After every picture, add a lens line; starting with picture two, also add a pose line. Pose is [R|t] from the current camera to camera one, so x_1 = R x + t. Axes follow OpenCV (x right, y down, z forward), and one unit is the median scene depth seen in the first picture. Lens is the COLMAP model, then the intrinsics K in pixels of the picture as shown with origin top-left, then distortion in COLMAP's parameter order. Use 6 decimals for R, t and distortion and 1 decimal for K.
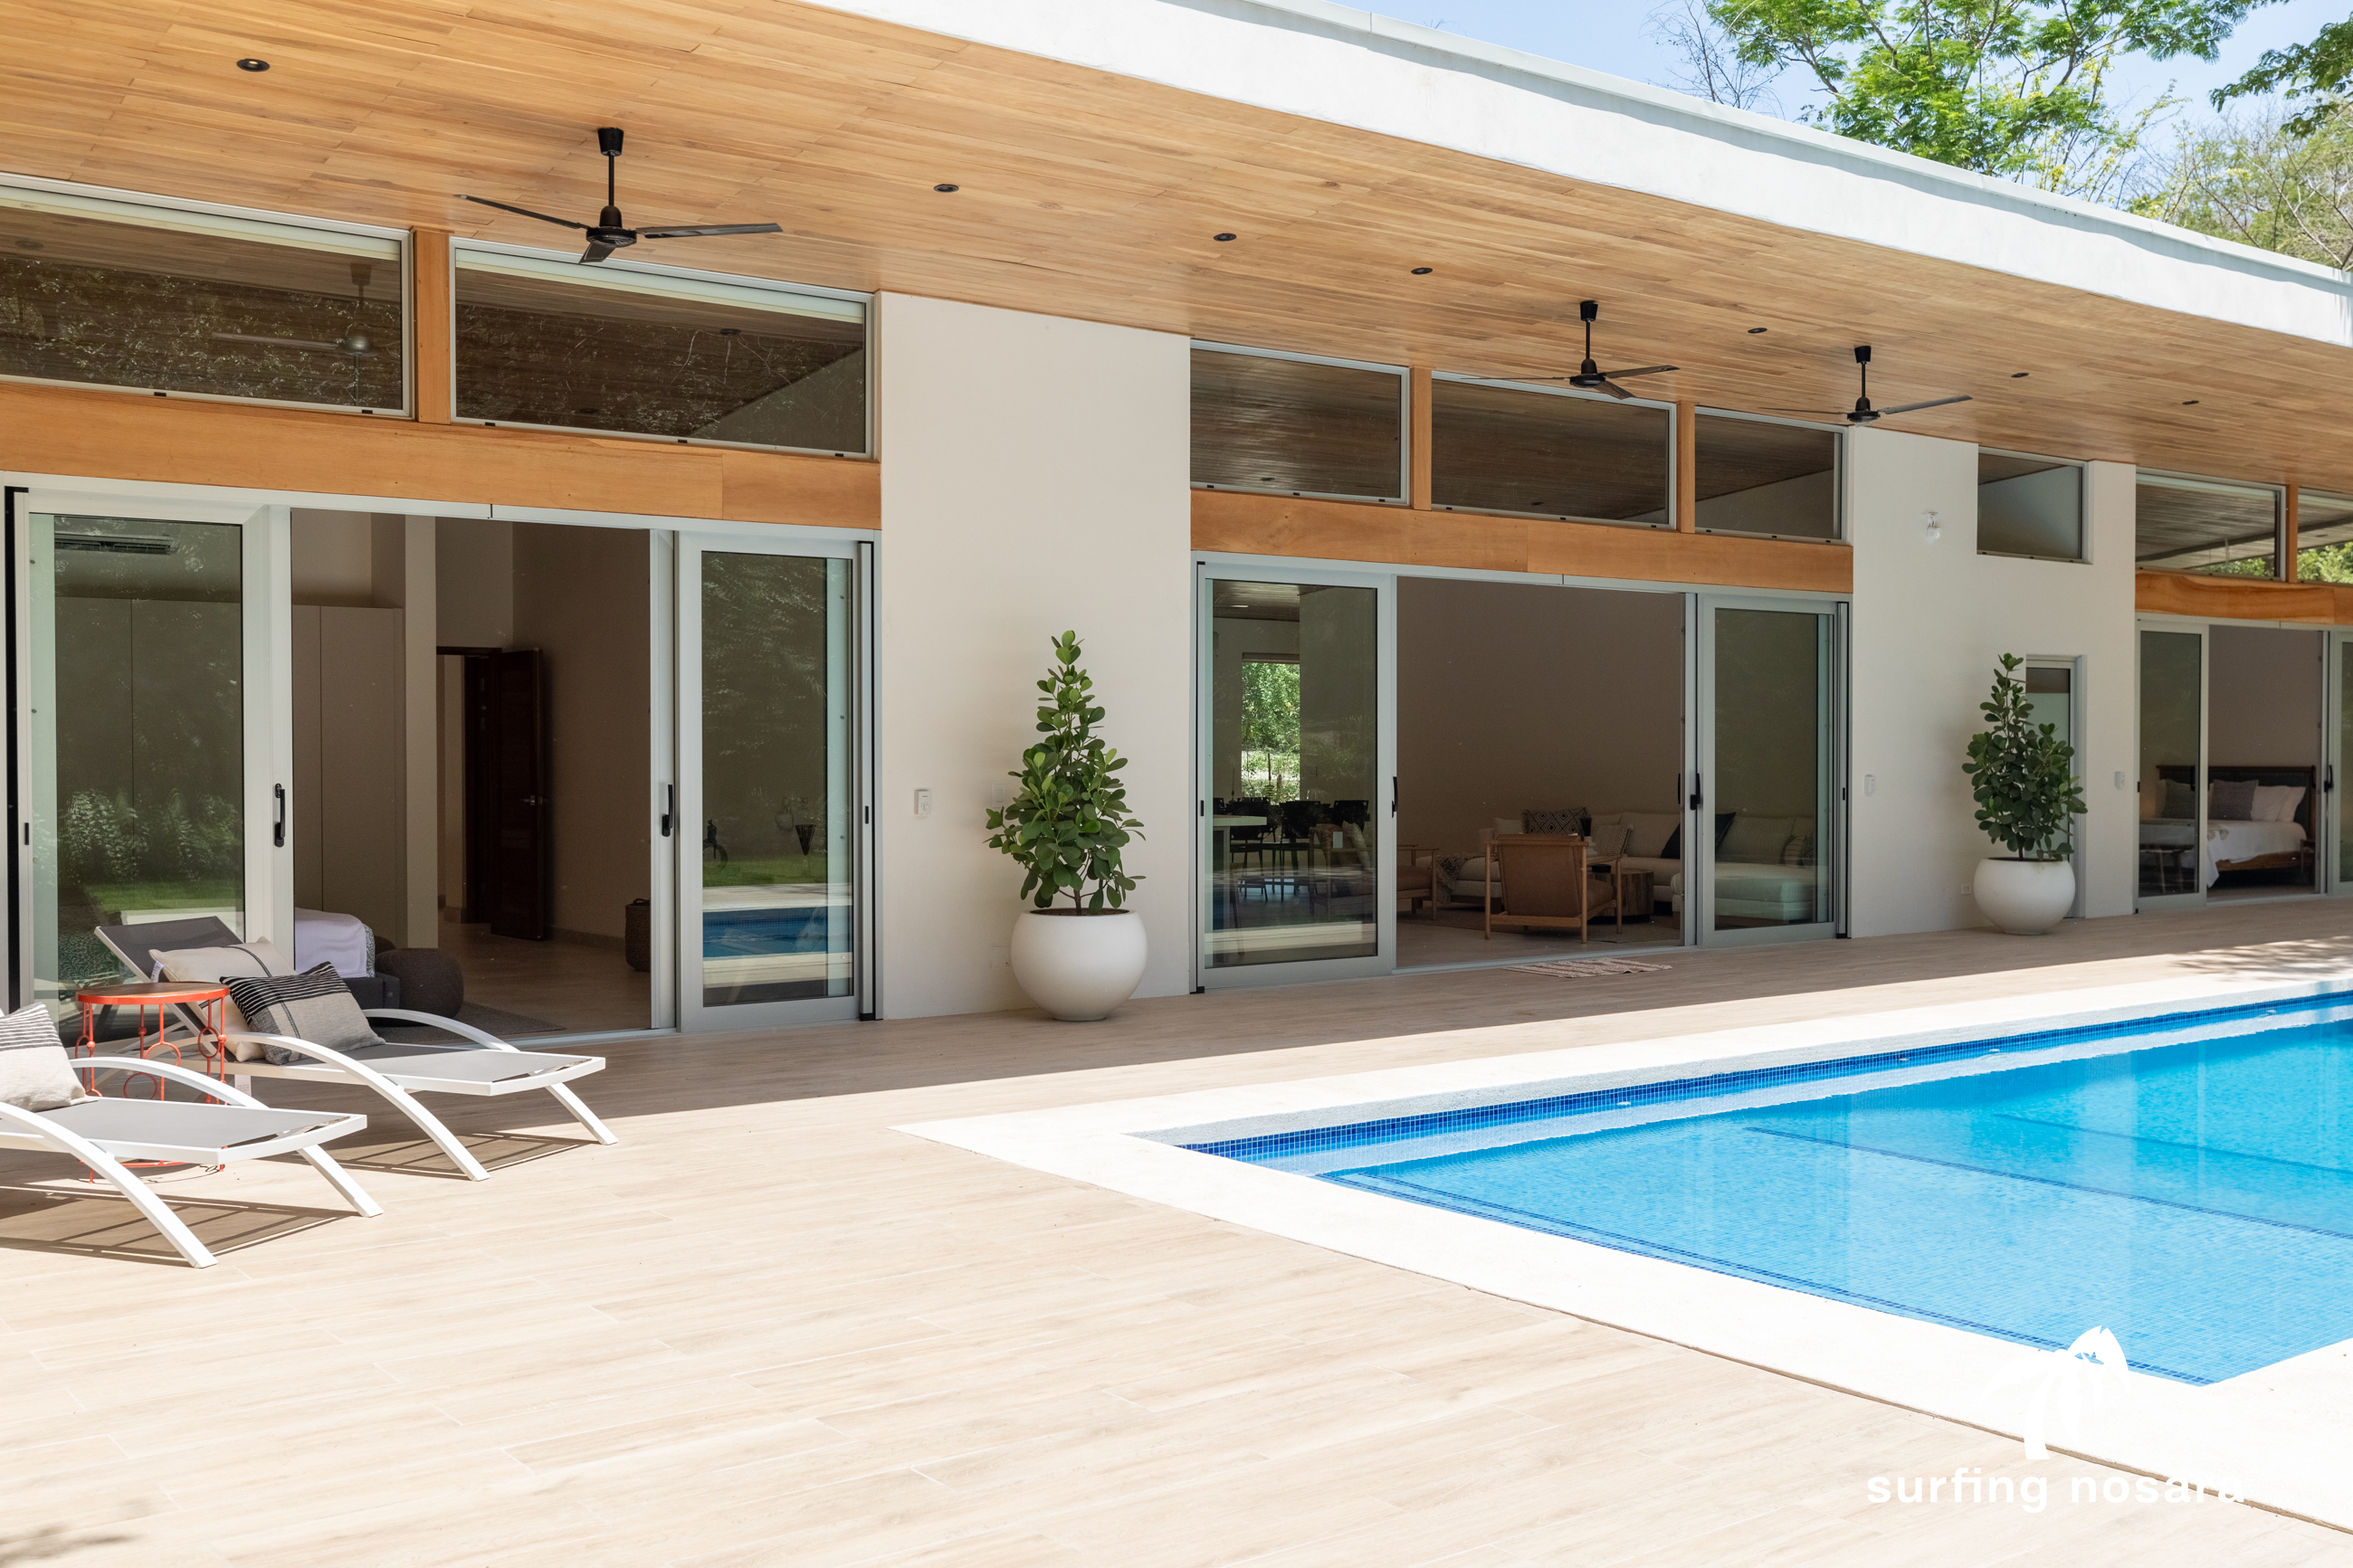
lens RADIAL K [[2270.0, 0, 1188.9], [0, 2270.0, 785.2], [0, 0, 1]] dist [0.002668, -0.001093]
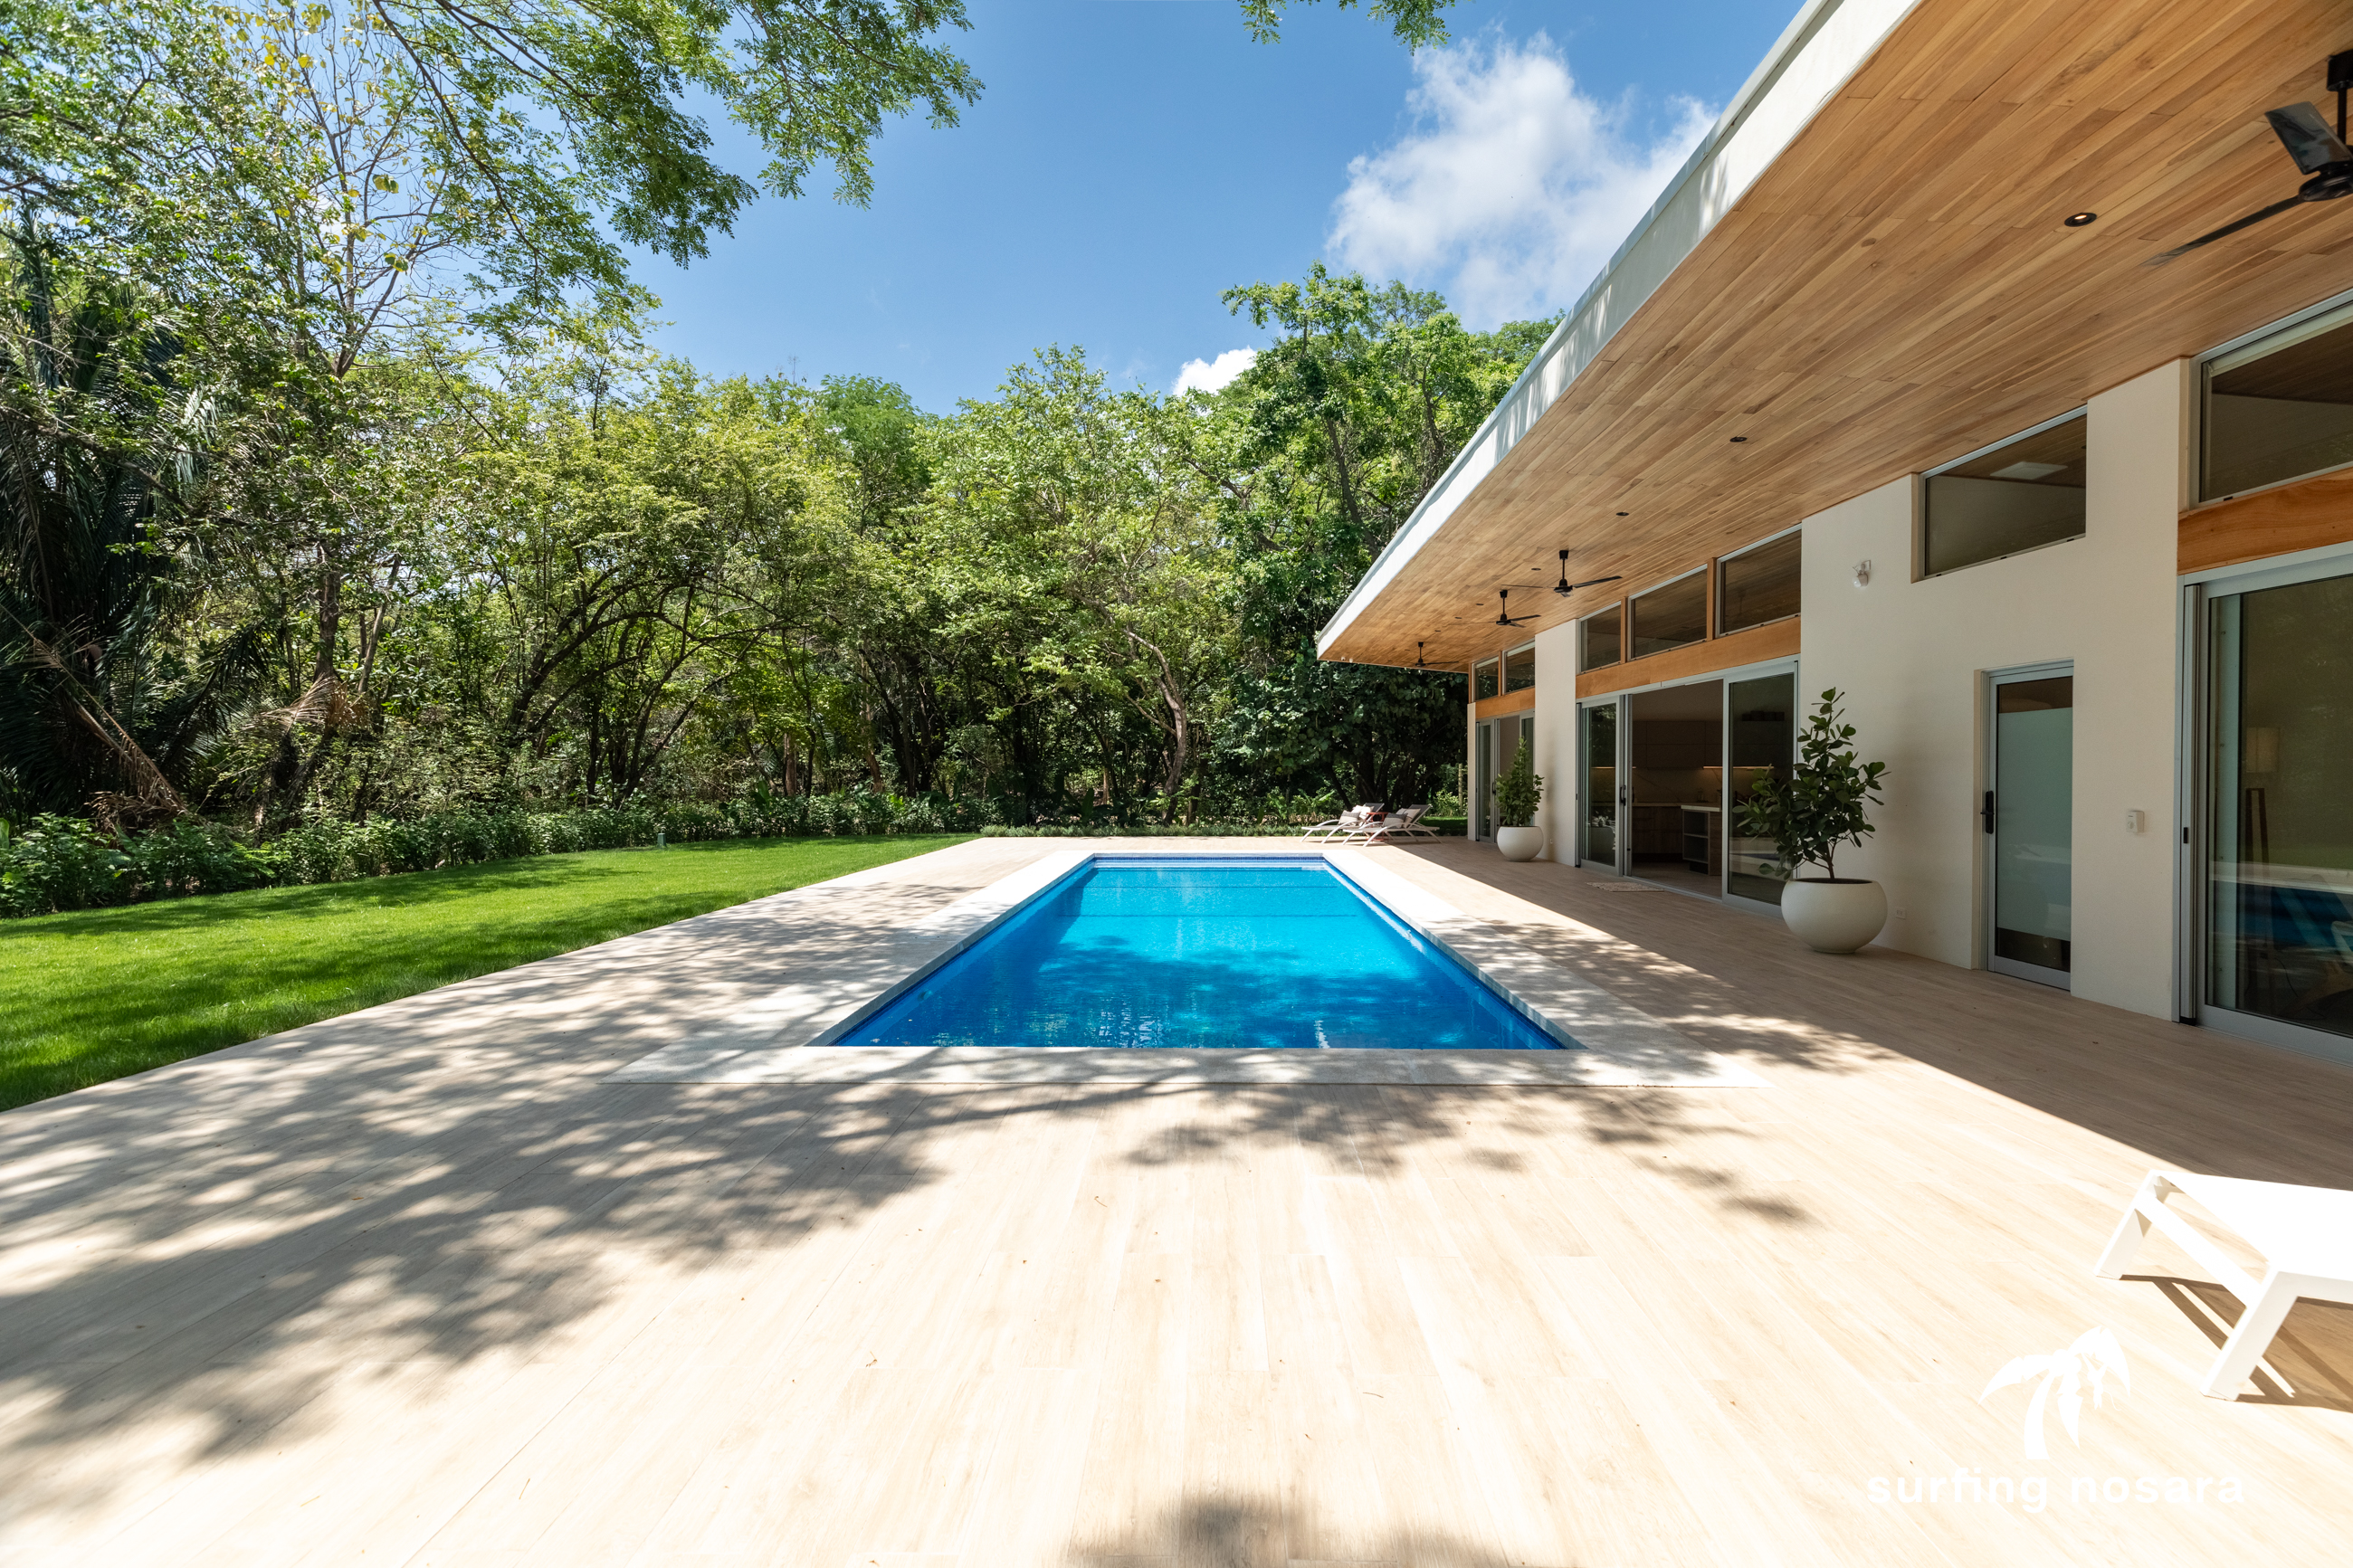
lens RADIAL K [[1055.7, 0, 1186.7], [0, 1055.7, 784.7], [0, 0, 1]] dist [0.009500, -0.000781]
pose [[-0.628274, 0.007939, -0.777951, 1.436836], [-0.015665, 0.999616, 0.022852, -0.028346], [0.777834, 0.026544, -0.627909, 1.639085]]
